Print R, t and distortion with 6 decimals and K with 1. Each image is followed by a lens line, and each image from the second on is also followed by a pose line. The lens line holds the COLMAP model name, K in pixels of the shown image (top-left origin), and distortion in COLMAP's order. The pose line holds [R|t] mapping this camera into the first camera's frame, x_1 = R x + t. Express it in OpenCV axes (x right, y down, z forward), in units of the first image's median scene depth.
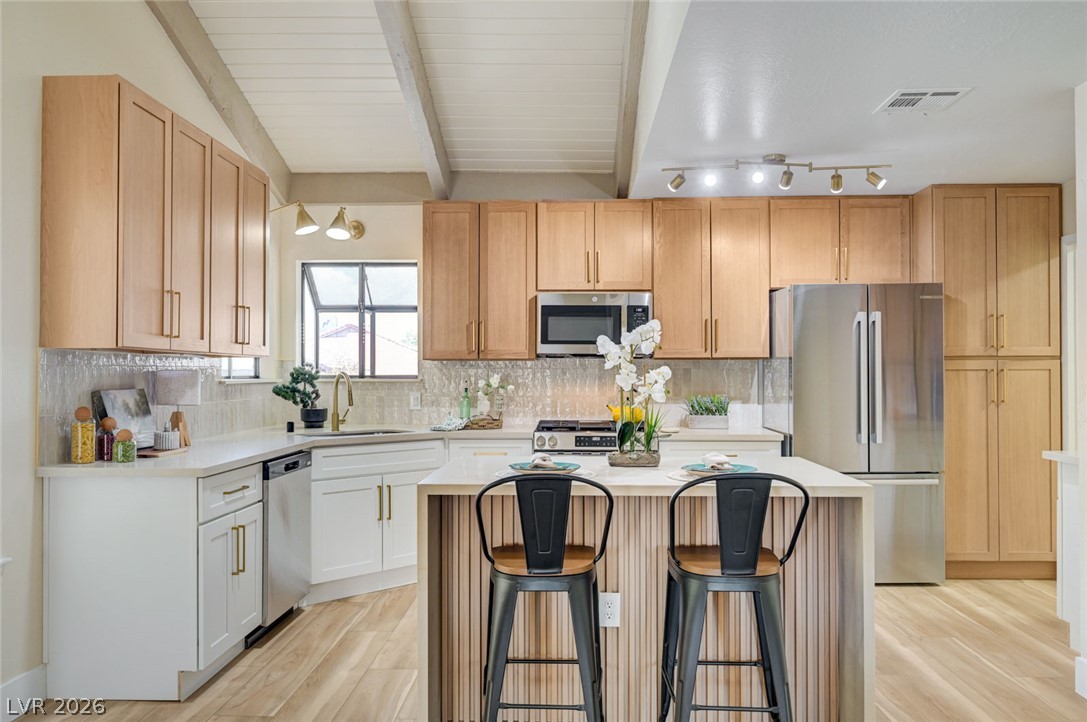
lens RADIAL K [[819.8, 0, 544.5], [0, 819.8, 367.4], [0, 0, 1]] dist [-0.001293, -0.006360]
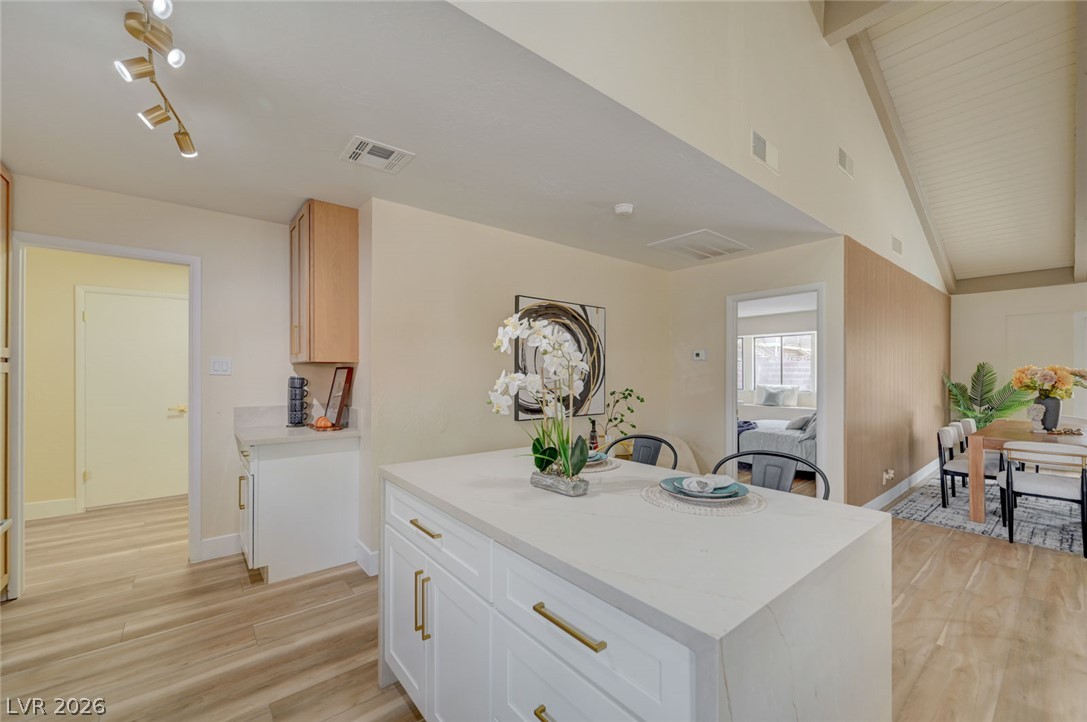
lens RADIAL K [[433.3, 0, 562.4], [0, 433.3, 365.5], [0, 0, 1]] dist [-0.000188, 0.000541]
pose [[-0.674753, 0.009353, 0.737984, -0.148173], [-0.008040, 0.999767, -0.020022, 0.001047], [-0.737999, -0.019443, -0.674521, 0.861796]]
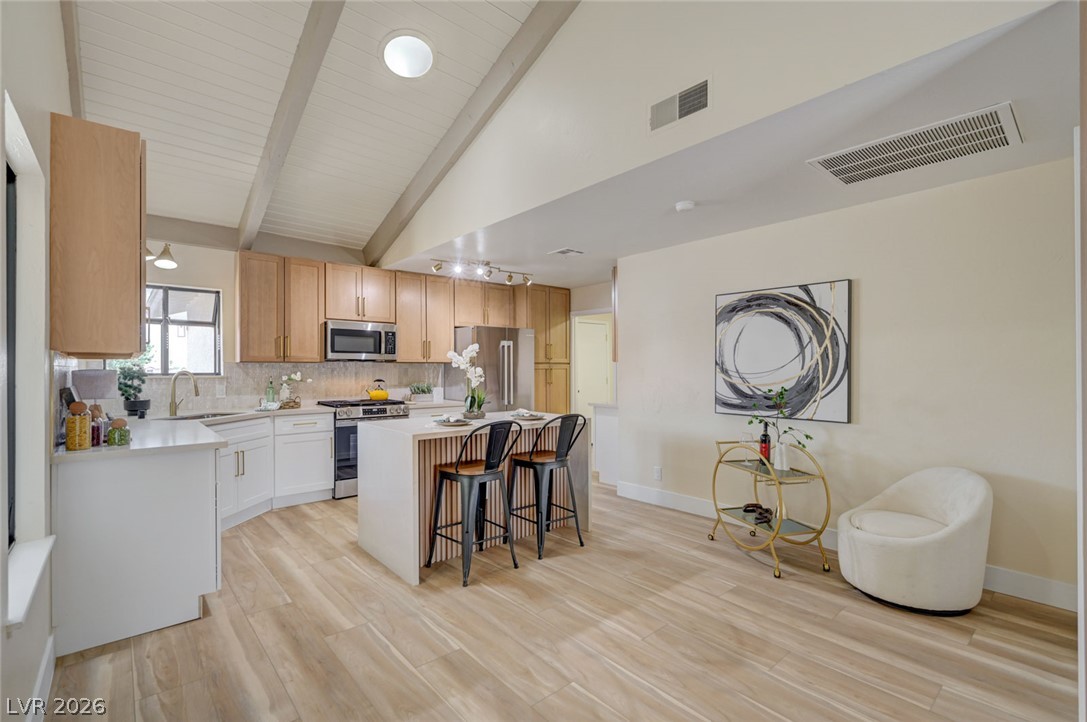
lens RADIAL K [[498.5, 0, 547.6], [0, 498.5, 368.3], [0, 0, 1]] dist [-0.000687, 0.000284]
pose [[0.726086, -0.000104, 0.687604, -0.383088], [-0.002317, 0.999994, 0.002598, -0.002111], [-0.687600, -0.003479, 0.726081, 0.014156]]
